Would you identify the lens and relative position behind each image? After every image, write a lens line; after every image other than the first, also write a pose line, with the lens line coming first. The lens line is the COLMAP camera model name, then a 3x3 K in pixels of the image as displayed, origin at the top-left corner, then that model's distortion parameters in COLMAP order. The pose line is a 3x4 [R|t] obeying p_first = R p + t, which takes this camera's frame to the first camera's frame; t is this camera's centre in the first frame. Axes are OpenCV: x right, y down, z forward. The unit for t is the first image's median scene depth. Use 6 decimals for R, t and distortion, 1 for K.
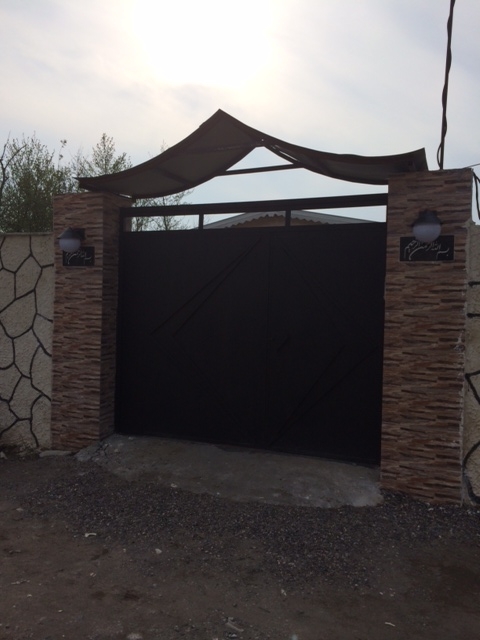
lens RADIAL K [[550.9, 0, 239.7], [0, 550.9, 321.0], [0, 0, 1]] dist [0.047424, -0.030369]
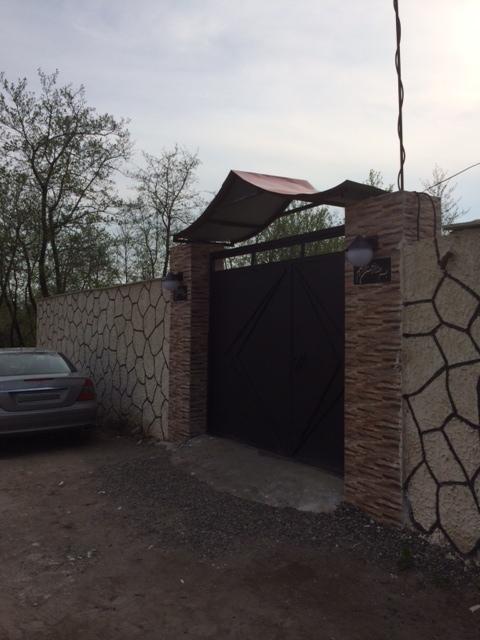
lens RADIAL K [[550.9, 0, 241.6], [0, 550.9, 319.6], [0, 0, 1]] dist [0.047424, -0.030369]
pose [[0.828919, -0.023014, -0.558894, 0.720677], [-0.006543, 0.998686, -0.050828, 0.013364], [0.559330, 0.045789, 0.827680, 0.010408]]
